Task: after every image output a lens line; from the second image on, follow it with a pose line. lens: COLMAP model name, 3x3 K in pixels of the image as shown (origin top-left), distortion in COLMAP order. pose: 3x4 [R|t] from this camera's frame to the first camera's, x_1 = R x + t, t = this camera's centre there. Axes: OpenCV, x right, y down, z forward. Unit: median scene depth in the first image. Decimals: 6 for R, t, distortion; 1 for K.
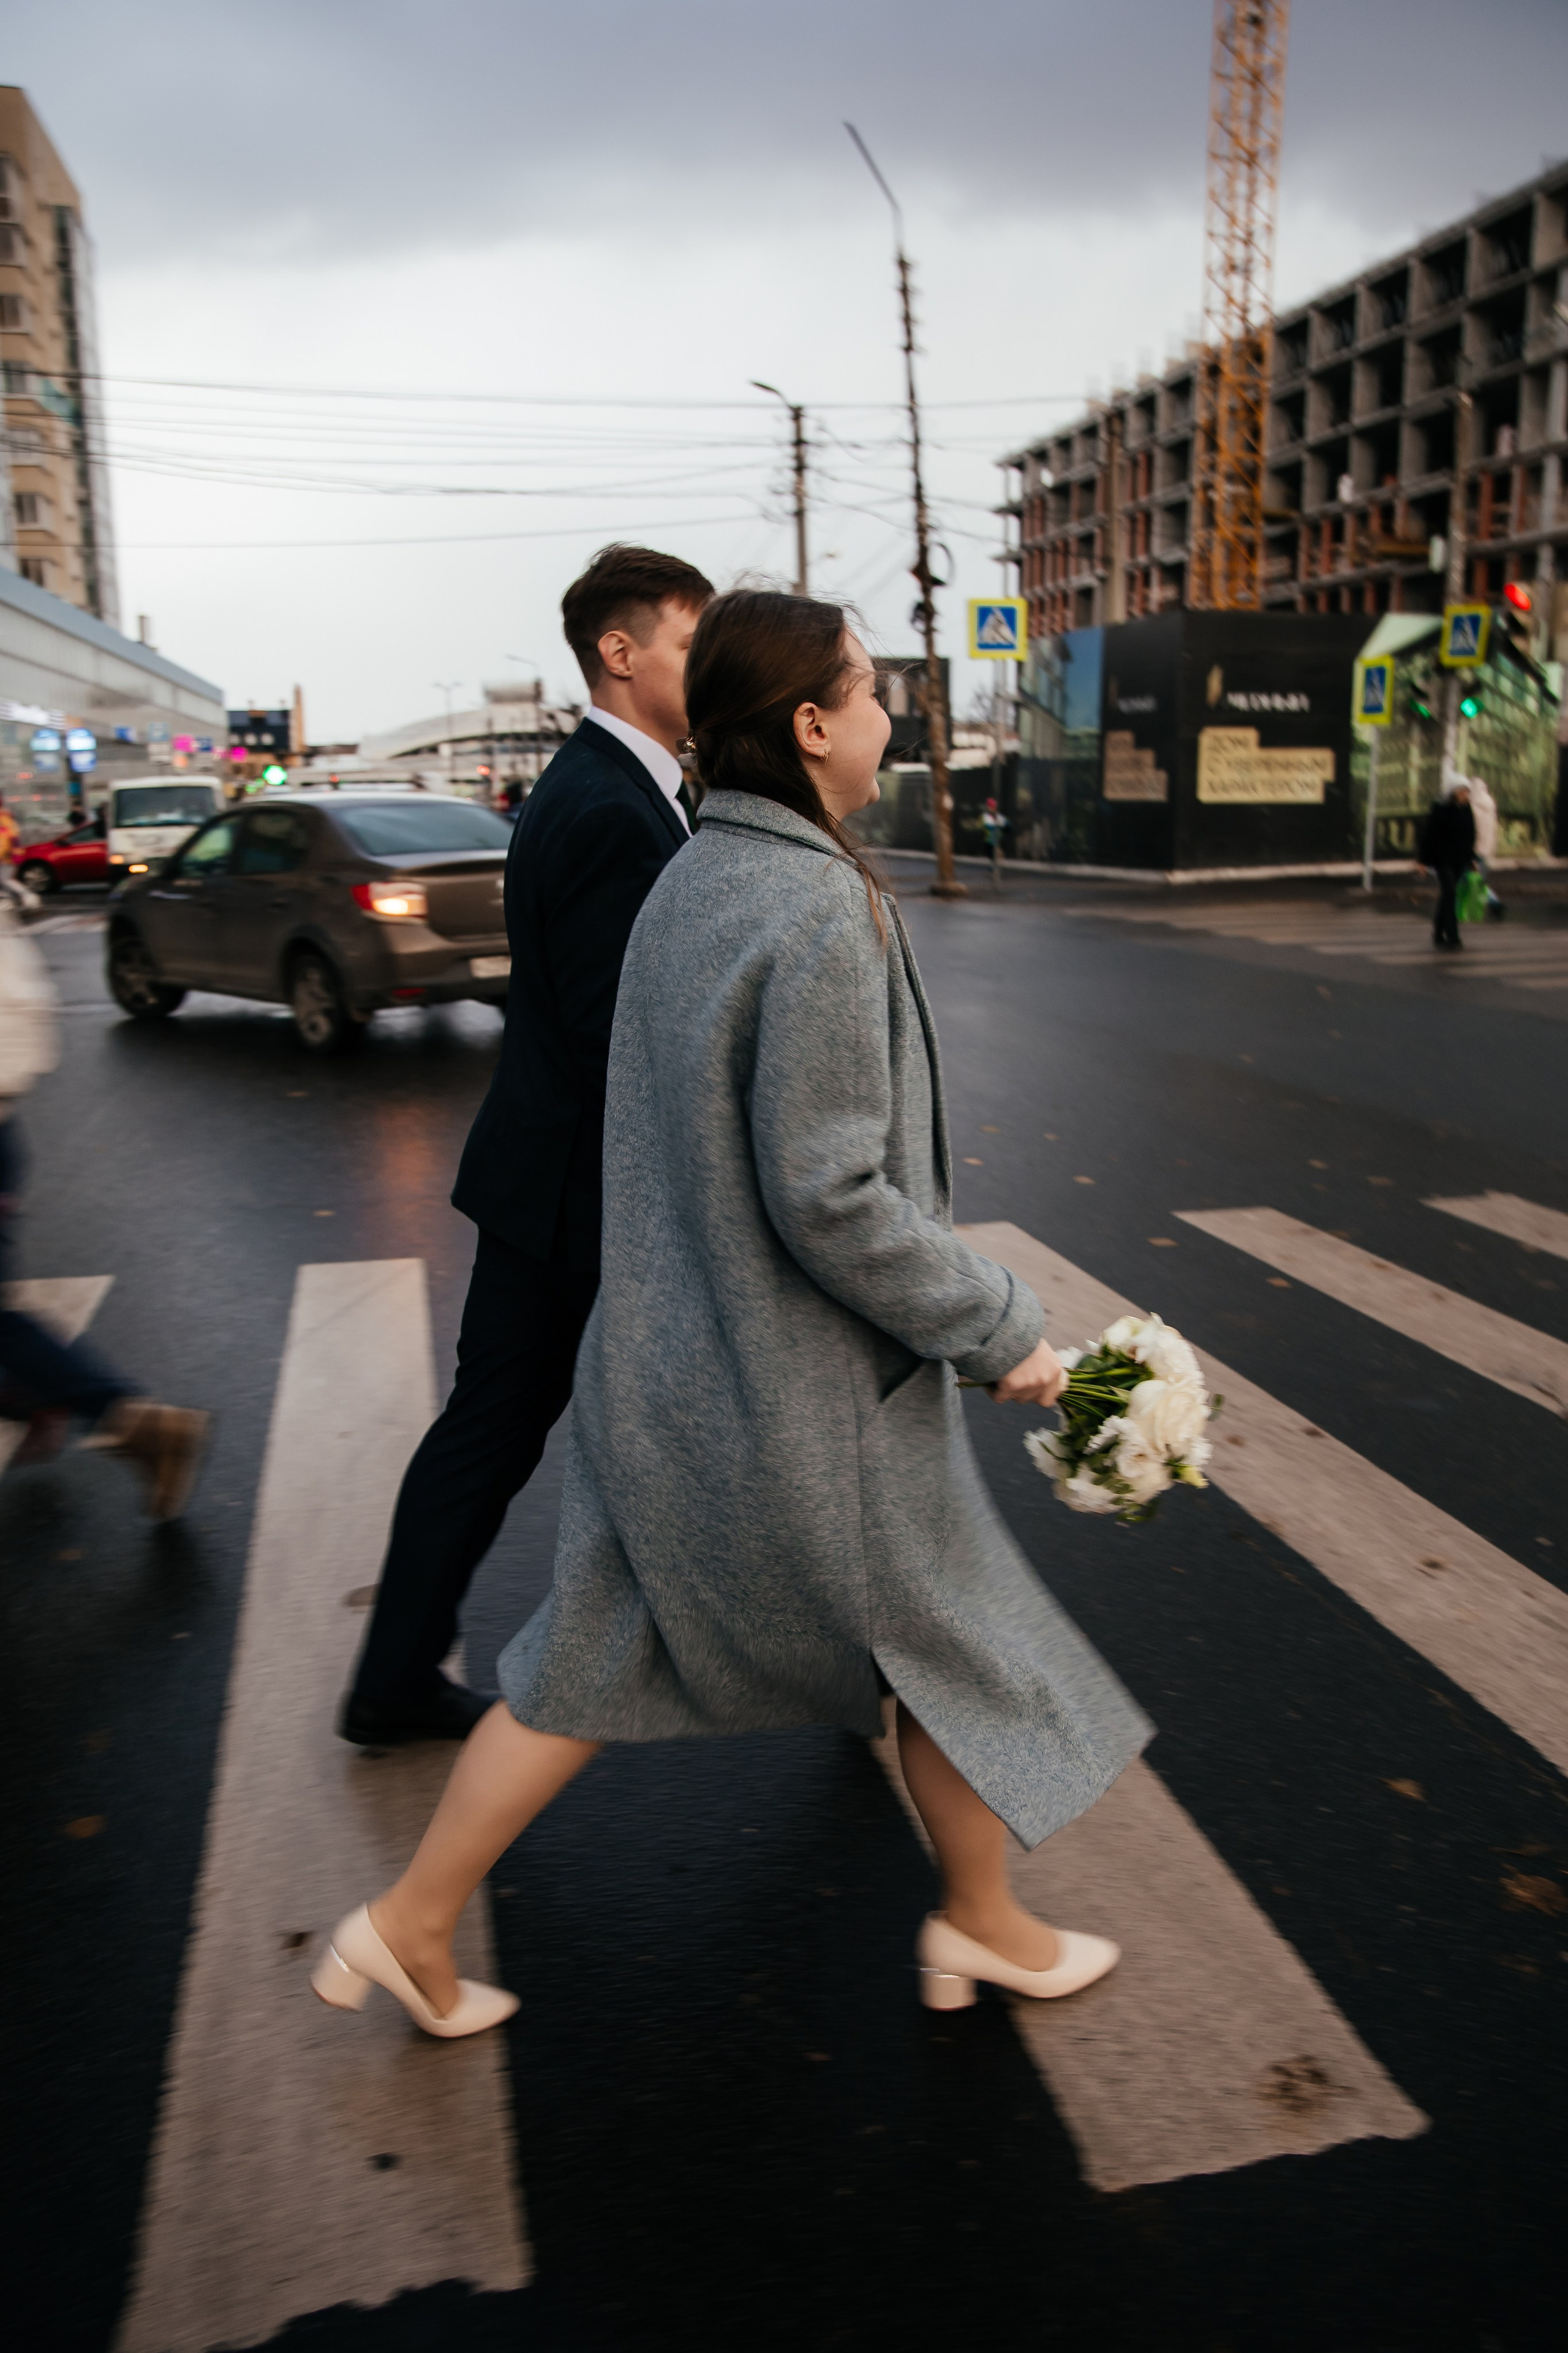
lens RADIAL K [[1667.4, 0, 784.0], [0, 1667.4, 1176.5], [0, 0, 1]] dist [-0.081356, 0.046618]
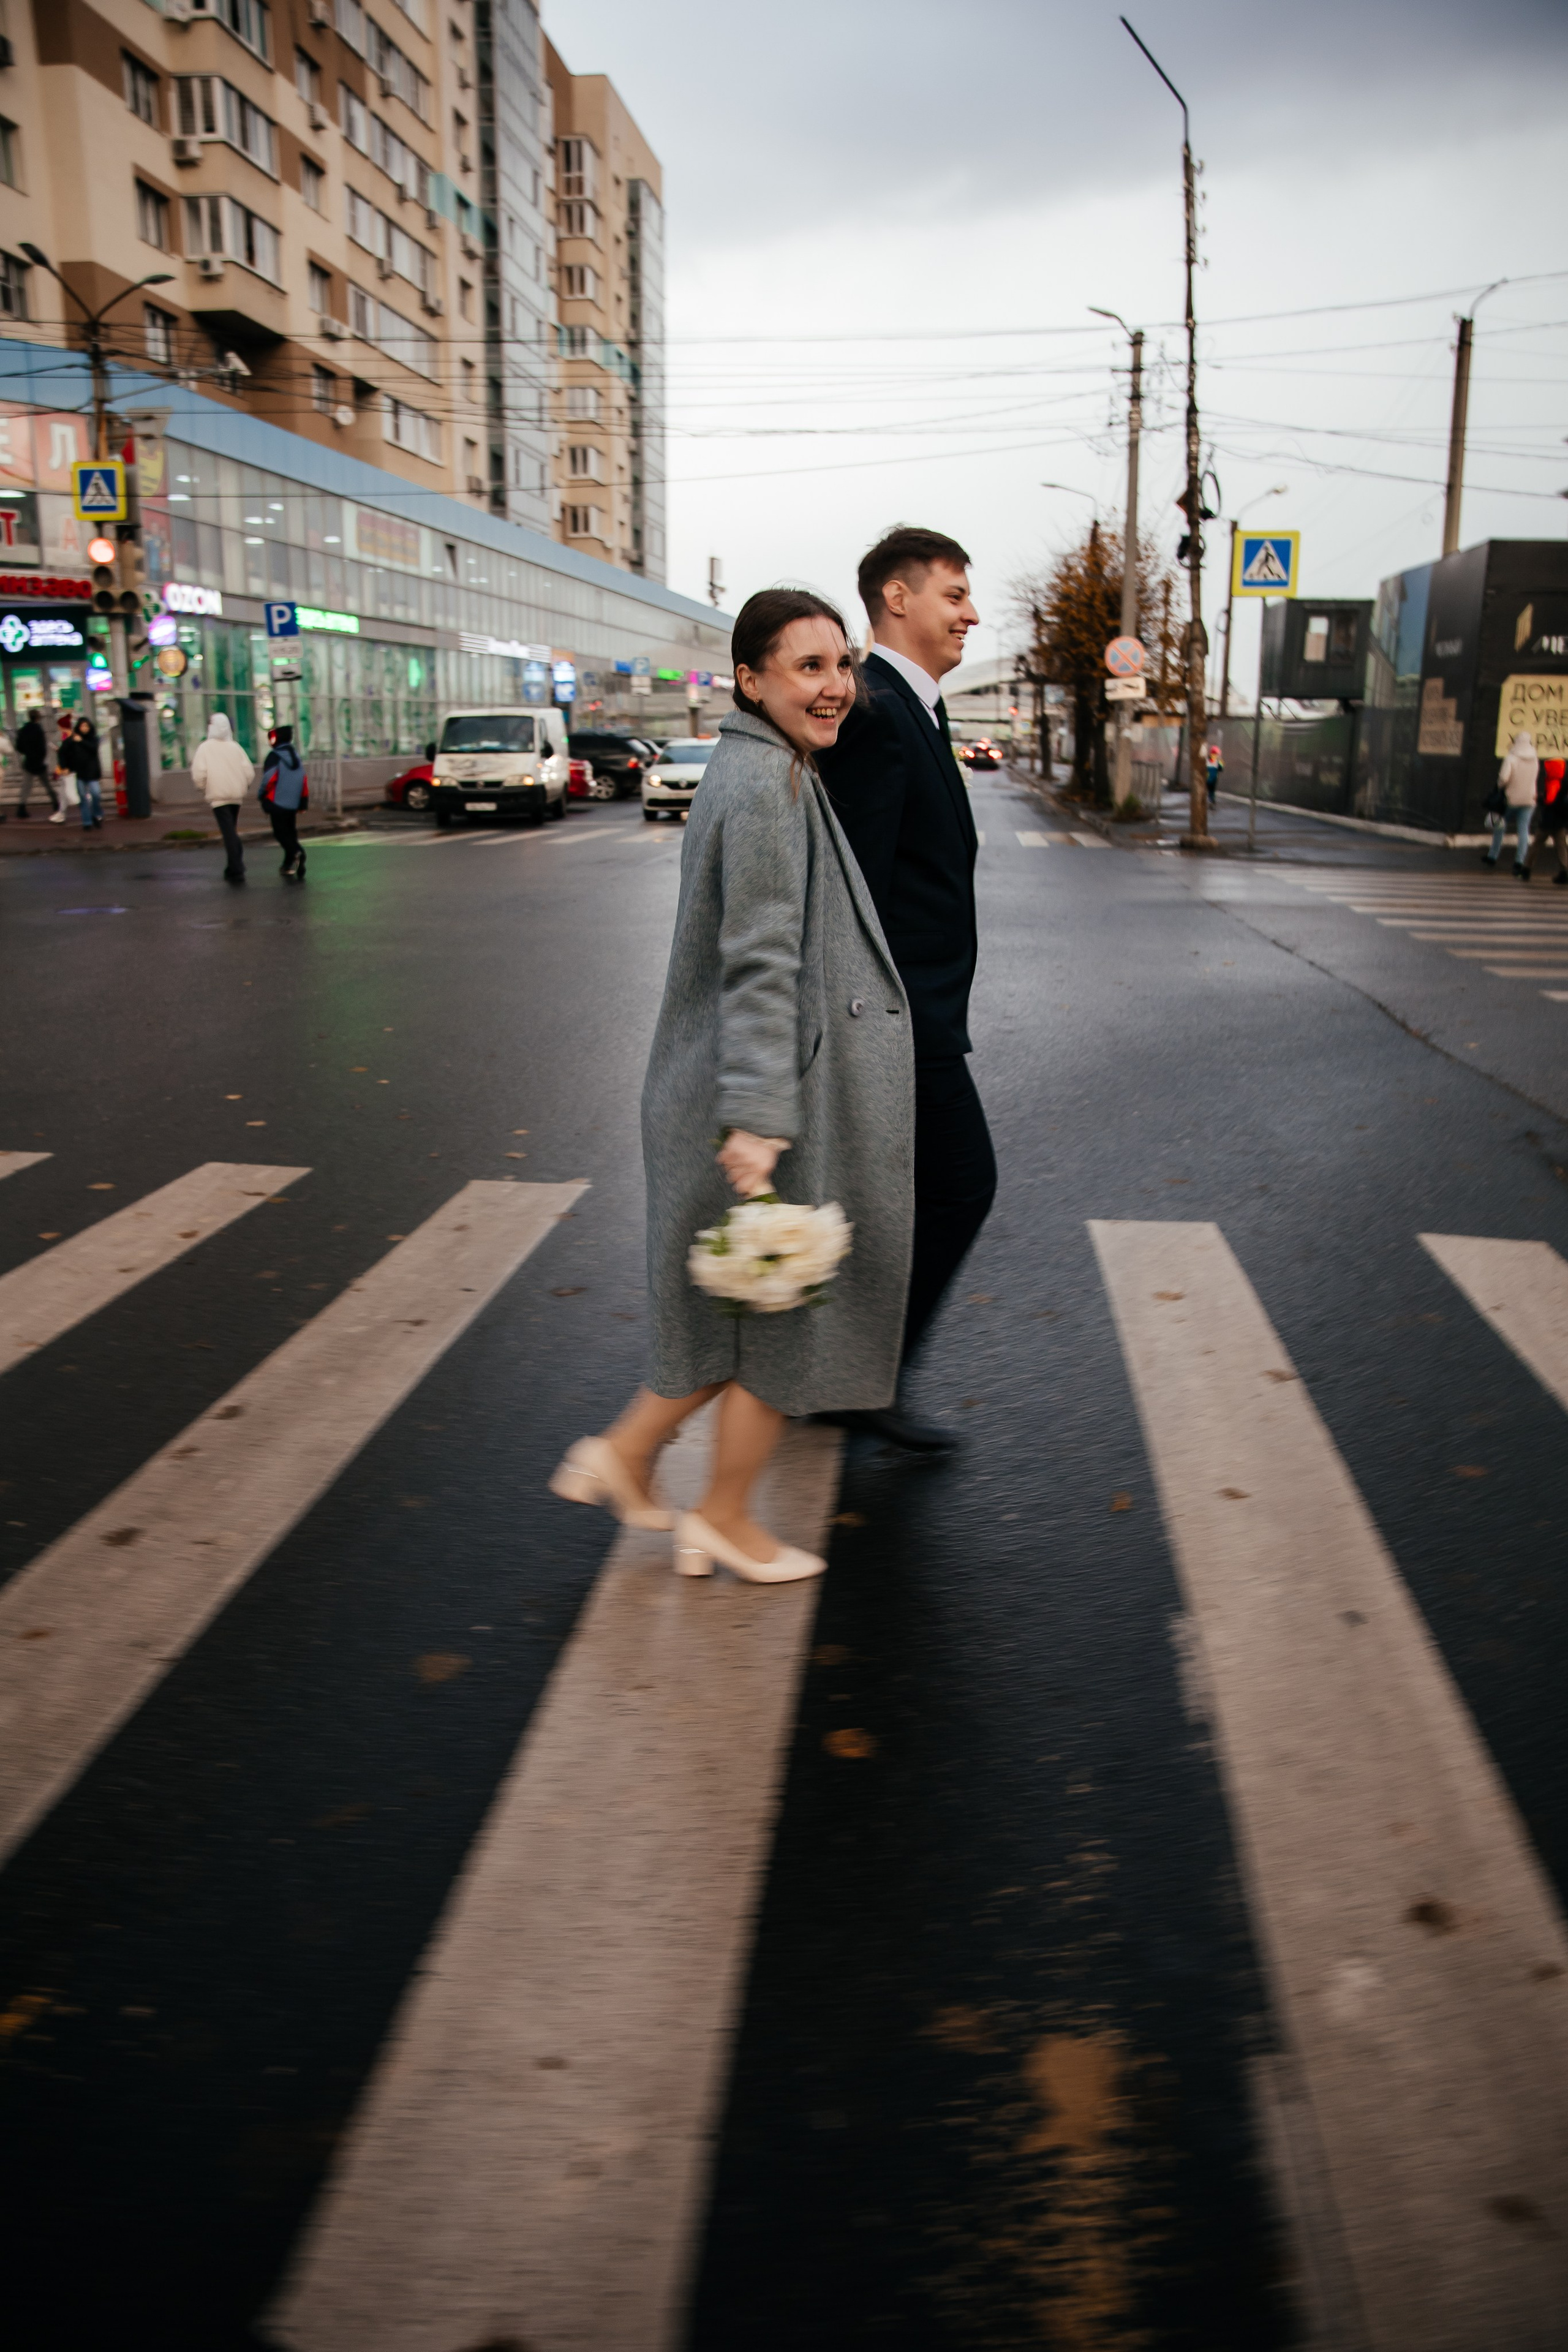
lens RADIAL K [[1603.8, 0, 784.0], [0, 1603.8, 1176.0], [0, 0, 1]] dist [-0.053001, 0.002773]
pose [[0.935534, 0.112831, -0.334731, 0.177876], [-0.098344, 0.993344, 0.059974, -0.014211], [0.339270, -0.023188, 0.940403, 0.054026]]
